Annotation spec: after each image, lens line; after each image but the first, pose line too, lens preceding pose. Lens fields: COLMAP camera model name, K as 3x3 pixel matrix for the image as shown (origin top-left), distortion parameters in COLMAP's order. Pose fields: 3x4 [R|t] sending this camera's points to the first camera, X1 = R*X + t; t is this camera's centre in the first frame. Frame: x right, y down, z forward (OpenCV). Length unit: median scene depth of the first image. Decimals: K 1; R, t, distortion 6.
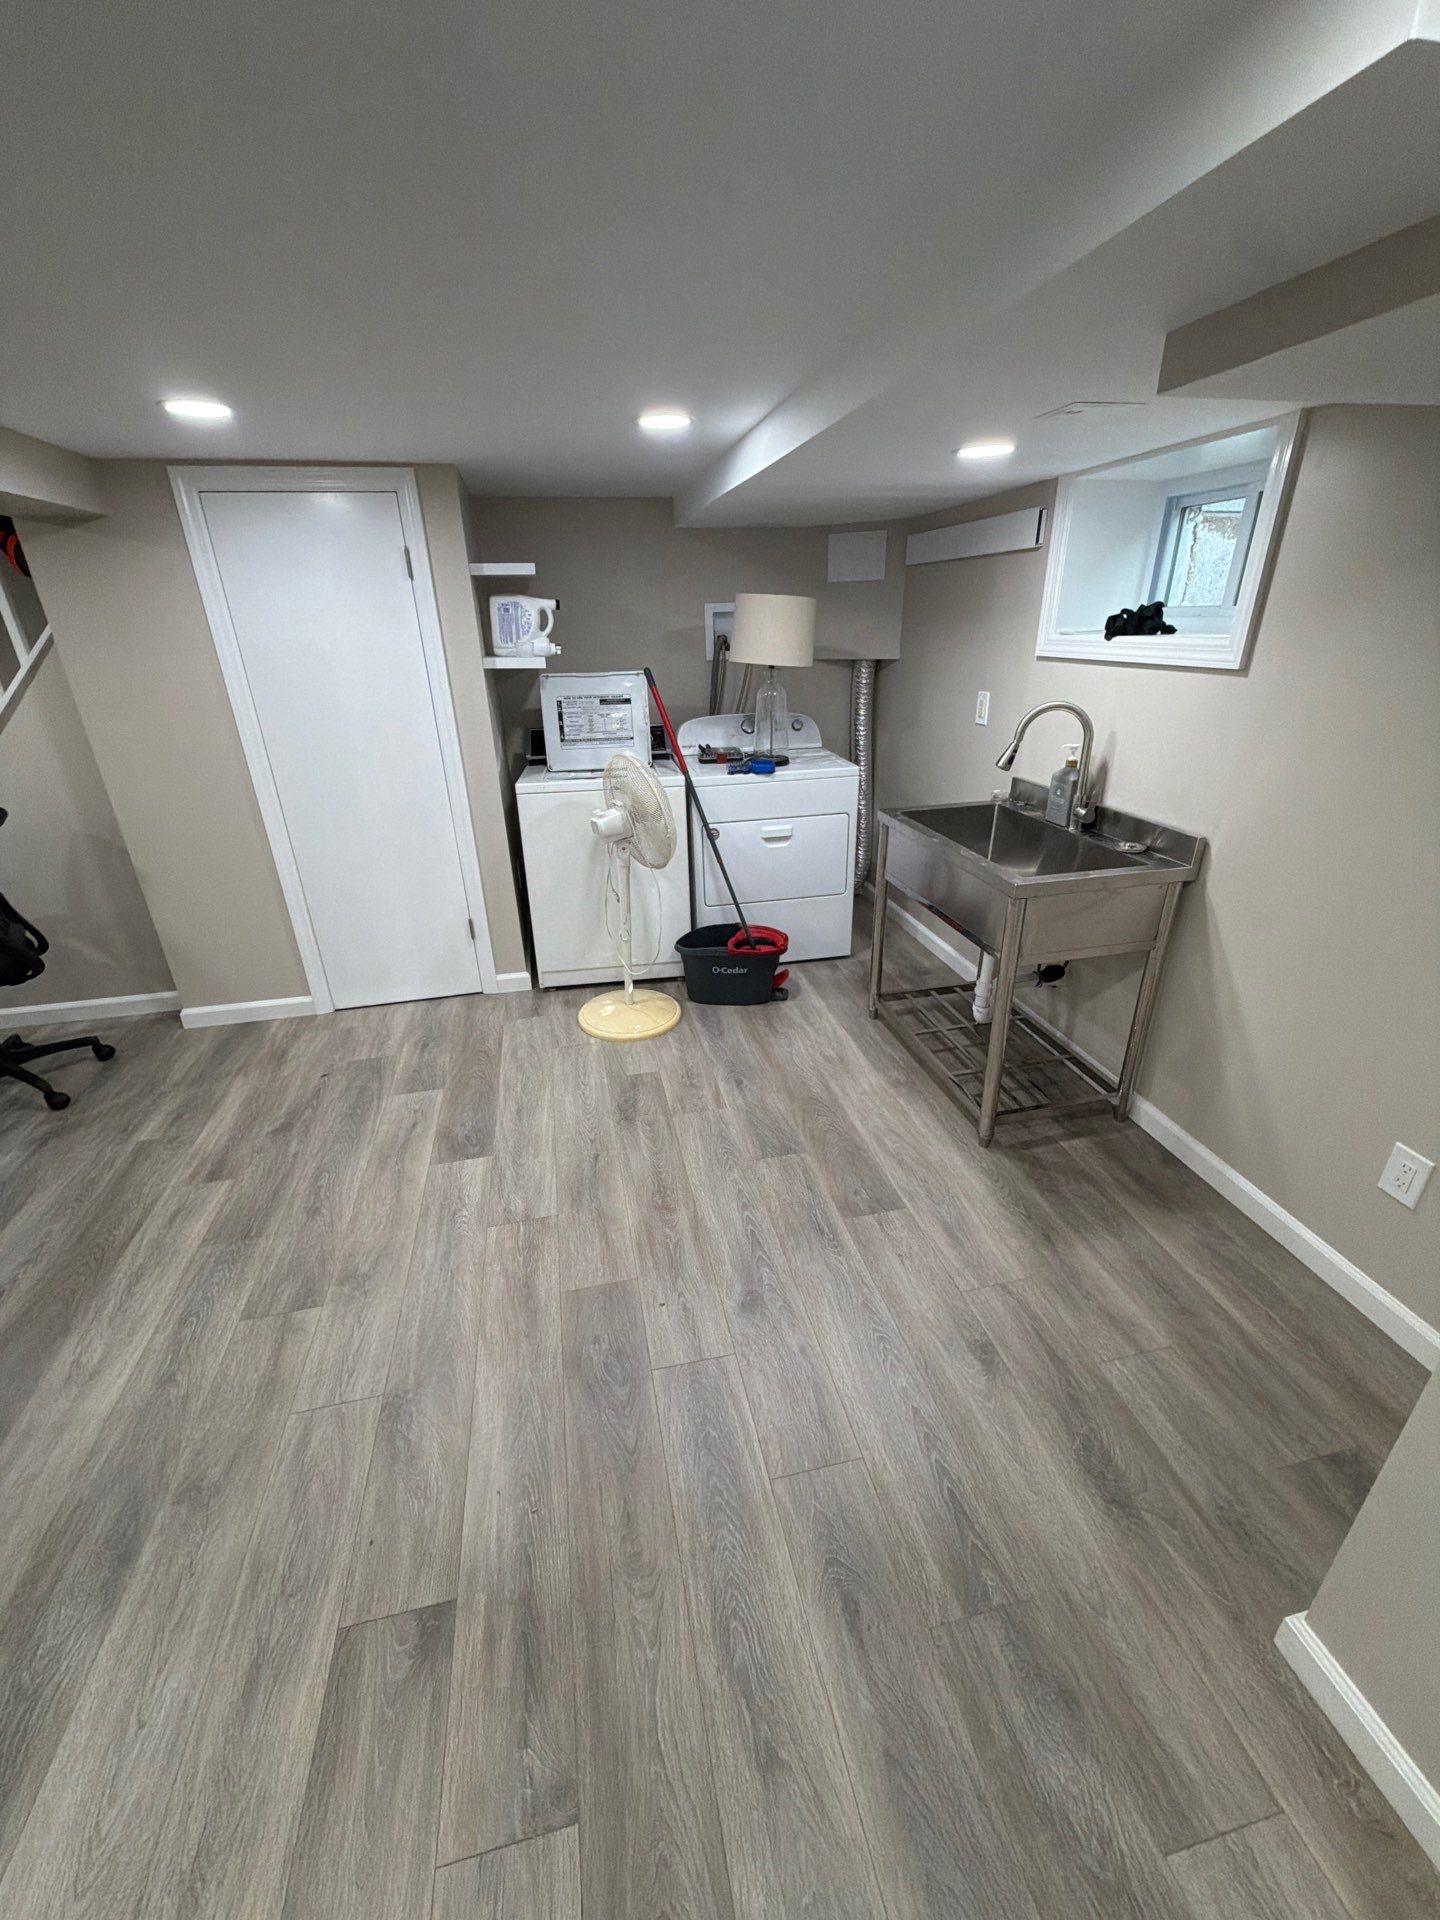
lens RADIAL K [[765.0, 0, 720.0], [0, 765.0, 960.0], [0, 0, 1]] dist [-0.000390, 0.000185]
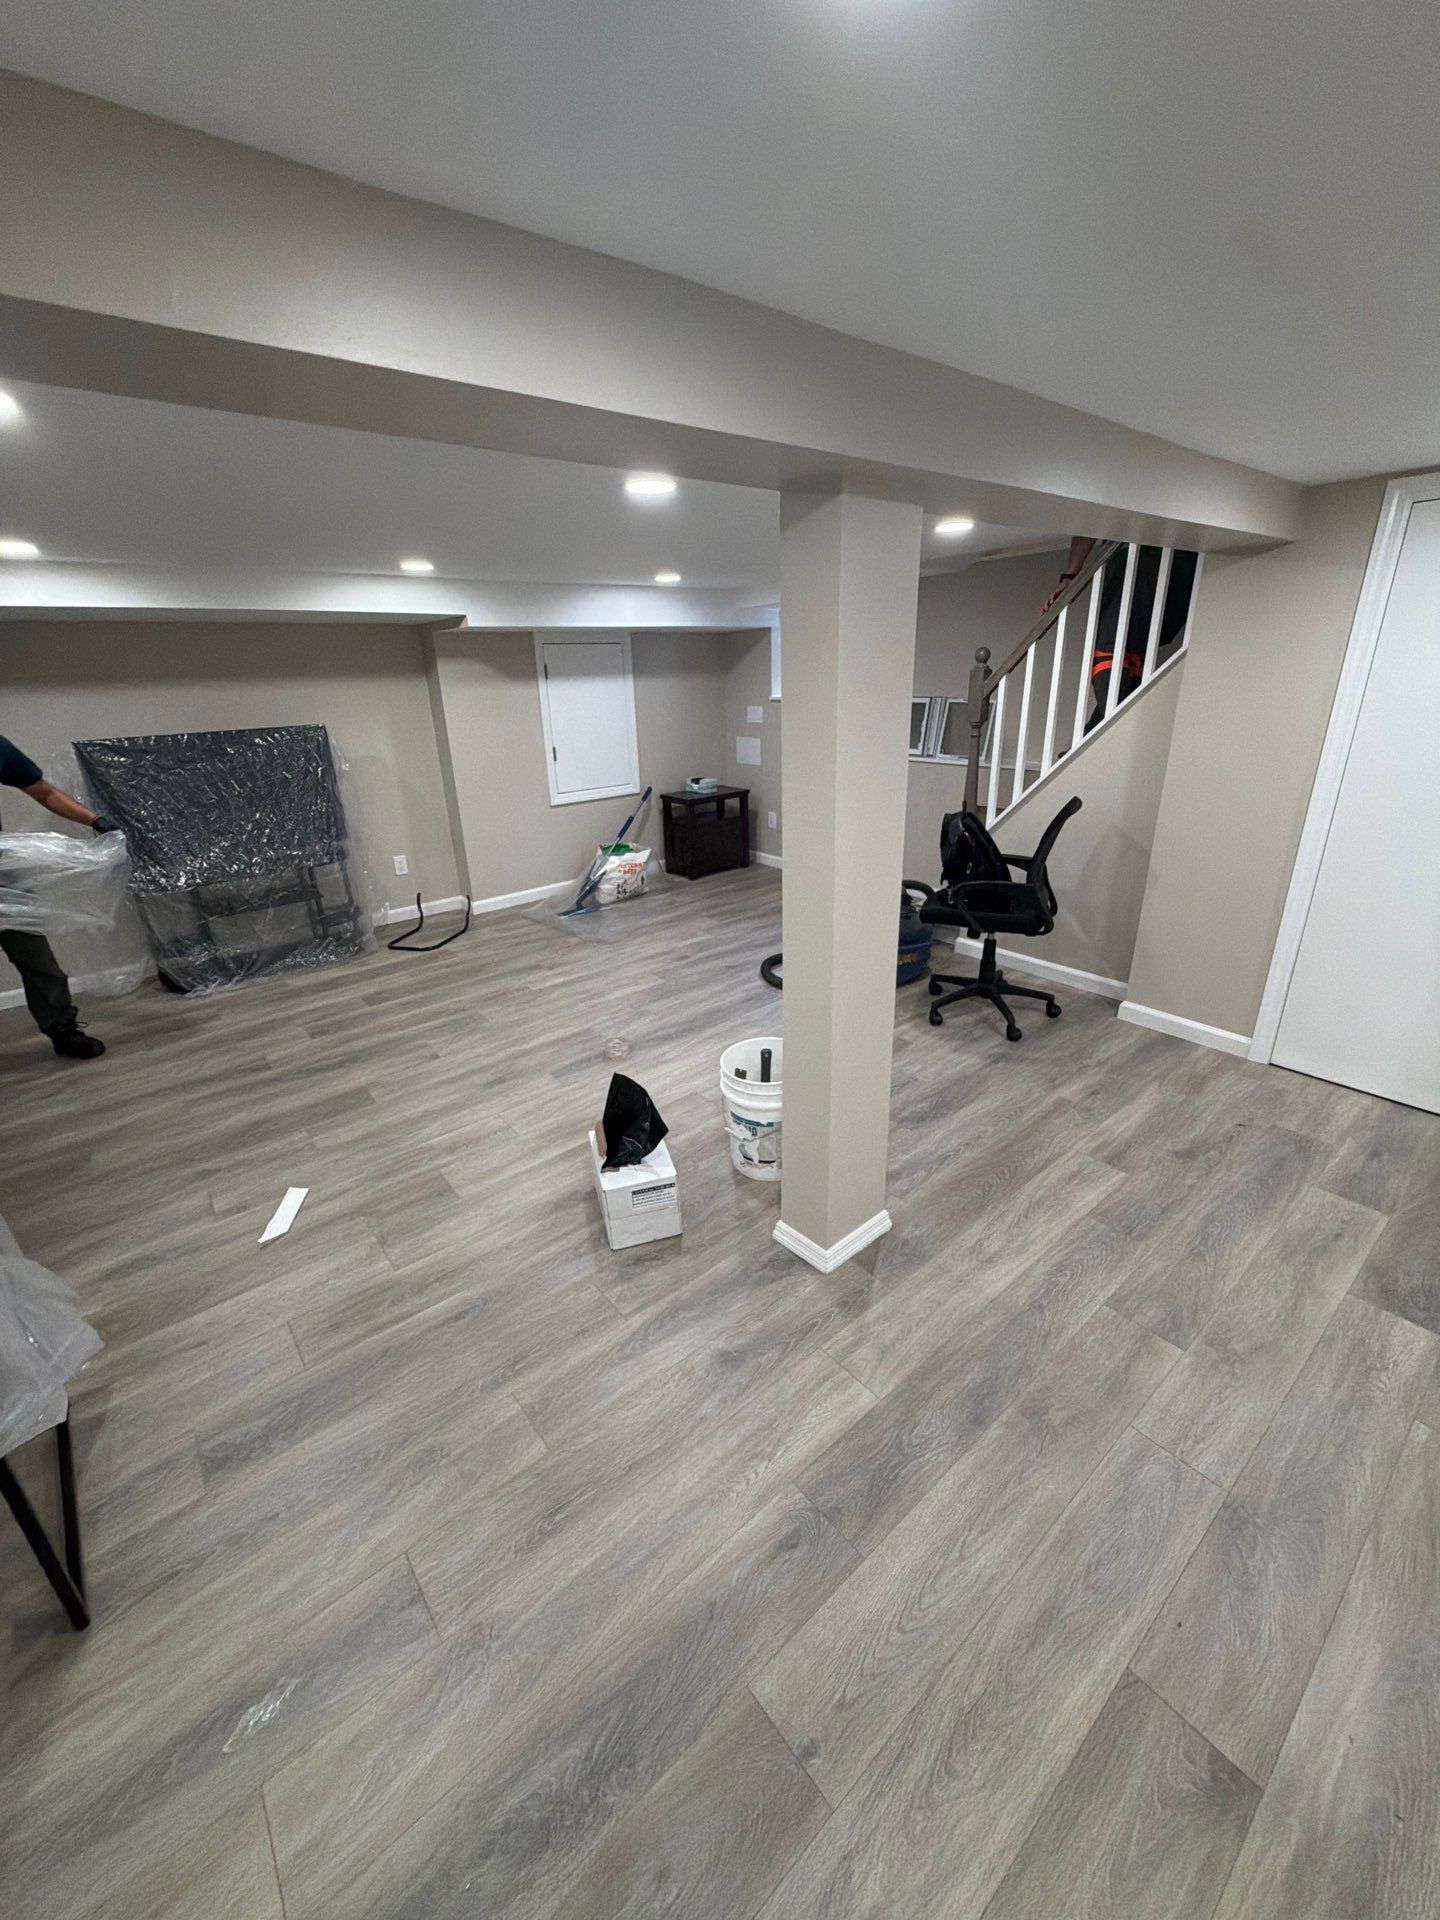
lens RADIAL K [[765.0, 0, 720.0], [0, 765.0, 960.0], [0, 0, 1]] dist [-0.000390, 0.000185]
pose [[0.456265, 0.330783, -0.826078, -0.112932], [-0.349220, 0.920425, 0.175678, 0.025850], [0.818454, 0.208328, 0.535474, -0.069300]]
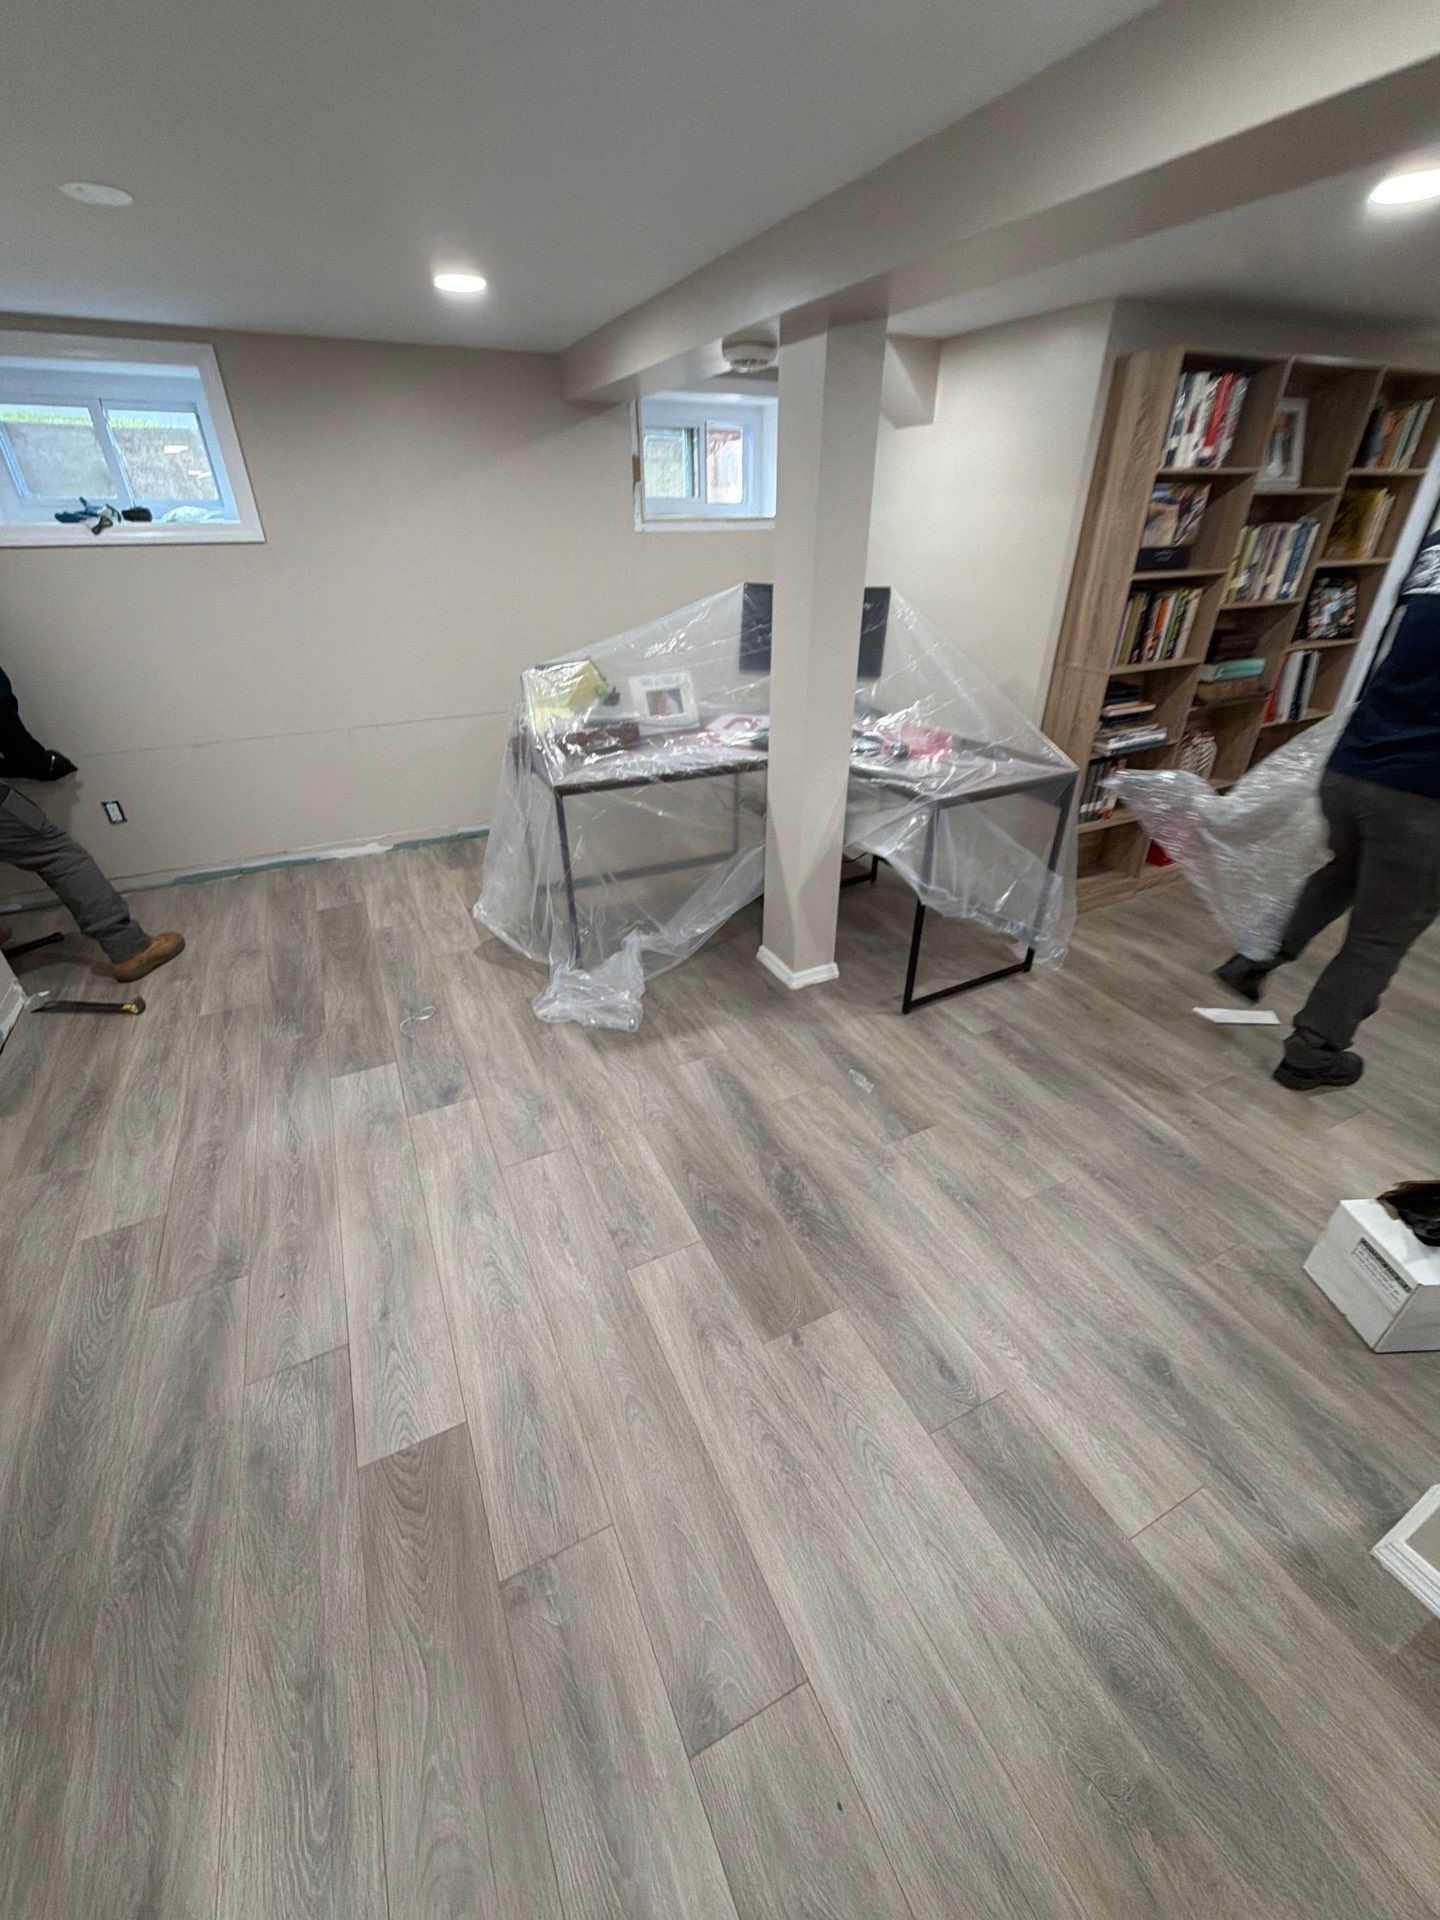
lens RADIAL K [[765.0, 0, 720.0], [0, 765.0, 960.0], [0, 0, 1]] dist [-0.000390, 0.000185]
pose [[-0.970827, 0.144644, -0.191242, -0.174798], [-0.074313, 0.576799, 0.813499, -0.153975], [0.227976, 0.803978, -0.549223, 0.394504]]
